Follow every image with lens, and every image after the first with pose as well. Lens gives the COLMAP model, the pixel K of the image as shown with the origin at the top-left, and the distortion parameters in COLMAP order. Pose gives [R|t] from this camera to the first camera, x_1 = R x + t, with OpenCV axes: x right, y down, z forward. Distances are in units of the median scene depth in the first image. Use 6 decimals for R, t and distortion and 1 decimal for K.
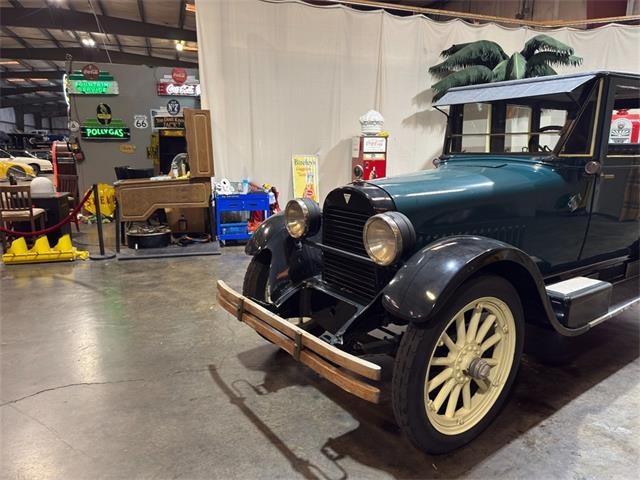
lens RADIAL K [[451.7, 0, 320.7], [0, 451.7, 243.7], [0, 0, 1]] dist [0.049265, -0.067813]
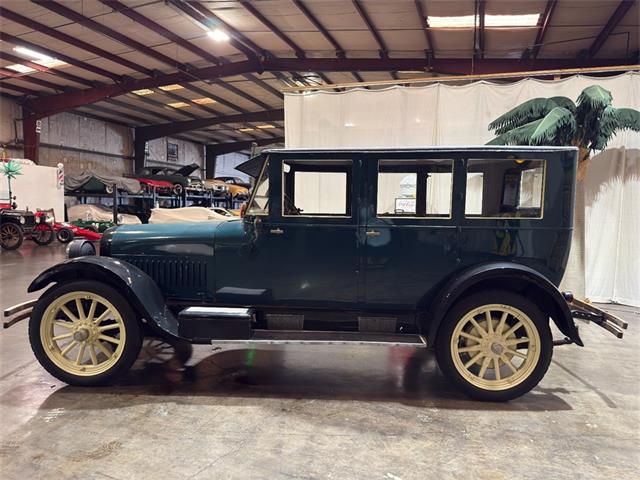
lens RADIAL K [[451.7, 0, 320.7], [0, 451.7, 243.7], [0, 0, 1]] dist [0.049265, -0.067813]
pose [[0.795702, 0.065366, -0.602151, 1.220382], [-0.142460, 0.986467, -0.081166, -0.027847], [0.588697, 0.150366, 0.794246, 0.087031]]
